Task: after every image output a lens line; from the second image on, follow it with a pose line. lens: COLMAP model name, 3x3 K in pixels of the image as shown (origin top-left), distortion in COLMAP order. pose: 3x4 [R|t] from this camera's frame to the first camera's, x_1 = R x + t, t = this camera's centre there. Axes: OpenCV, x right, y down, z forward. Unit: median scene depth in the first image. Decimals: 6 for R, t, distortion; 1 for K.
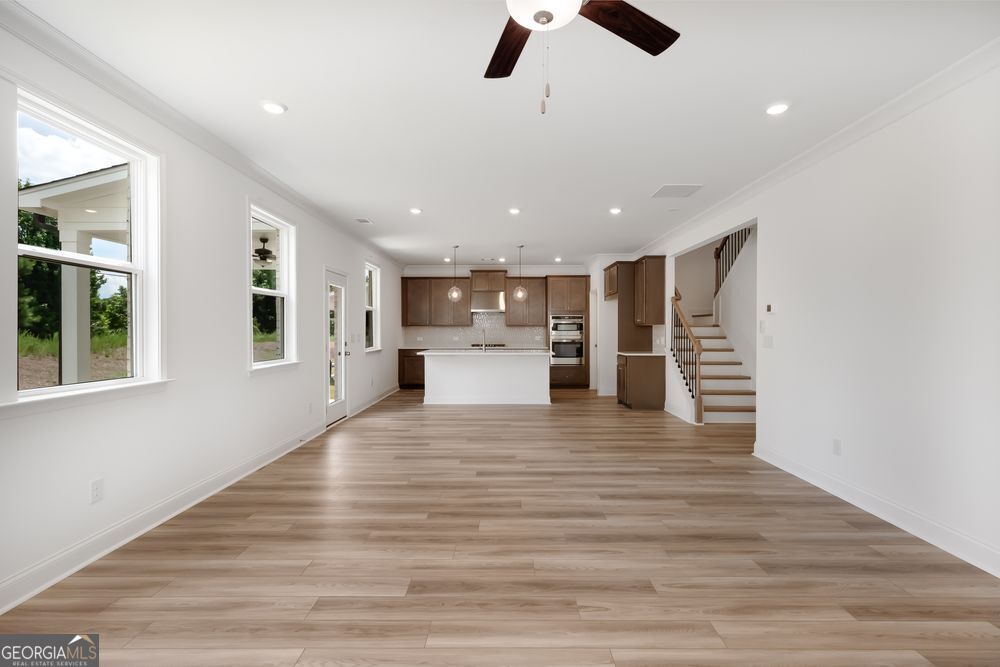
lens RADIAL K [[442.7, 0, 497.8], [0, 442.7, 327.1], [0, 0, 1]] dist [-0.000133, -0.000400]
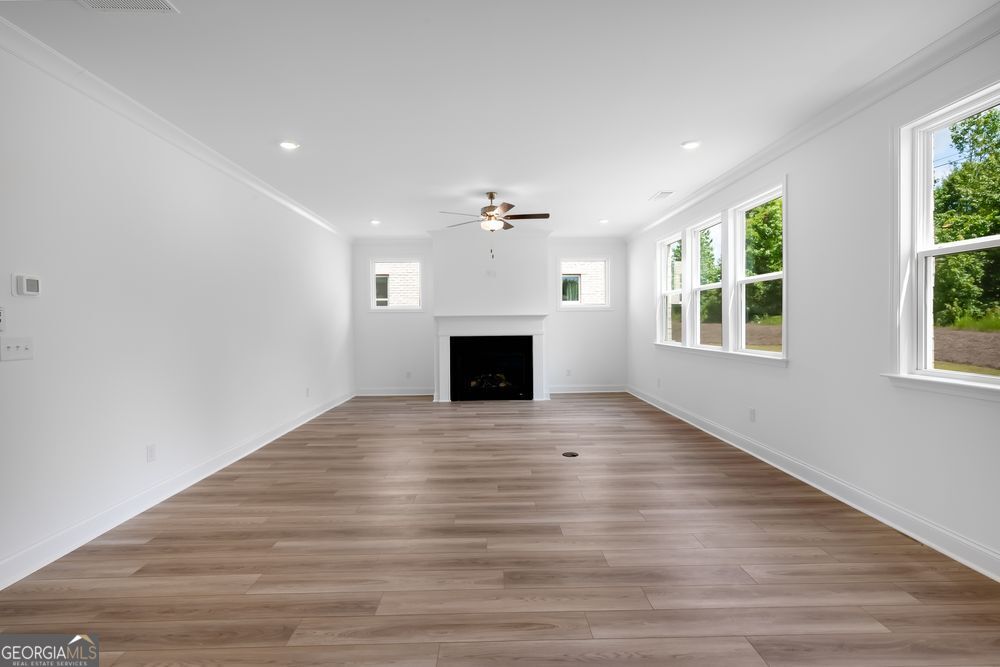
lens RADIAL K [[442.7, 0, 497.8], [0, 442.7, 327.1], [0, 0, 1]] dist [-0.000133, -0.000400]
pose [[-0.999679, 0.009688, -0.023410, 0.061910], [0.009465, 0.999909, 0.009639, 0.008938], [0.023501, 0.009414, -0.999679, 1.681339]]
